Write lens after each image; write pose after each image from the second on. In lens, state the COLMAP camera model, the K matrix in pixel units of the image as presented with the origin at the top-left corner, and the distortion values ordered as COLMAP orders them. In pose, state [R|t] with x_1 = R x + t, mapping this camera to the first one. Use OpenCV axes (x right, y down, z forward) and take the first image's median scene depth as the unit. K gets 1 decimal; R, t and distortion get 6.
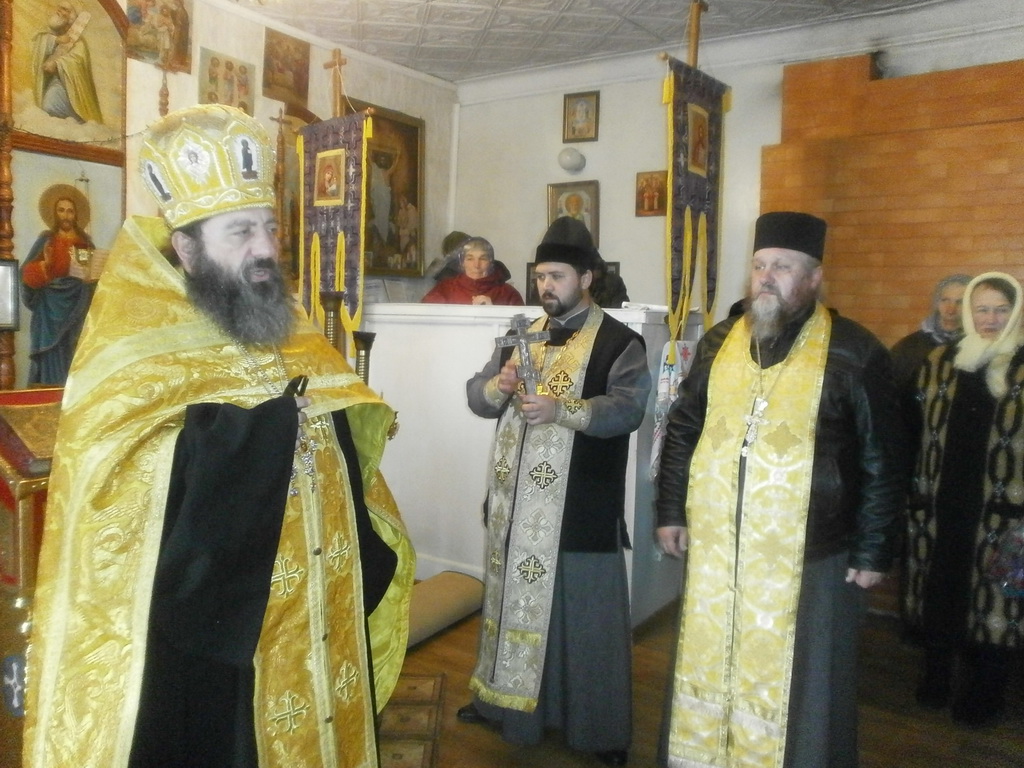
lens RADIAL K [[806.5, 0, 514.7], [0, 806.5, 368.7], [0, 0, 1]] dist [-0.076257, 0.070734]
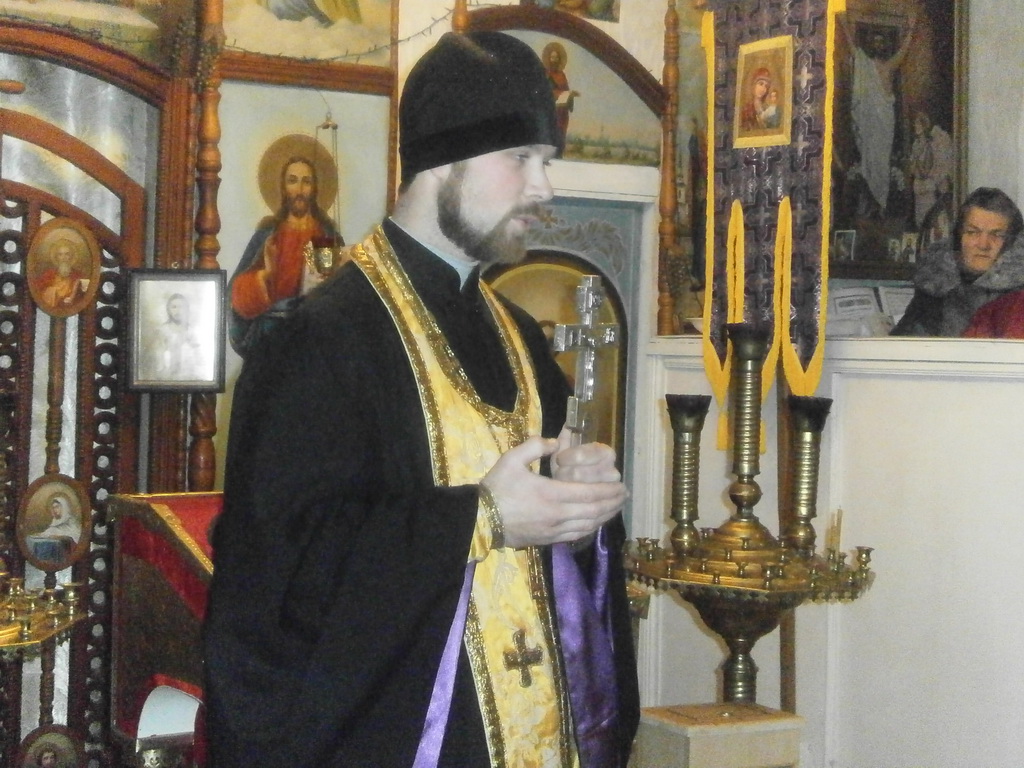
lens RADIAL K [[1882.7, 0, 512.0], [0, 1882.7, 384.0], [0, 0, 1]] dist [0.348276, 0.020187]
pose [[0.929634, -0.000682, -0.368484, 0.066840], [-0.016923, 0.998864, -0.044543, 0.003540], [0.368096, 0.047644, 0.928566, -0.176131]]
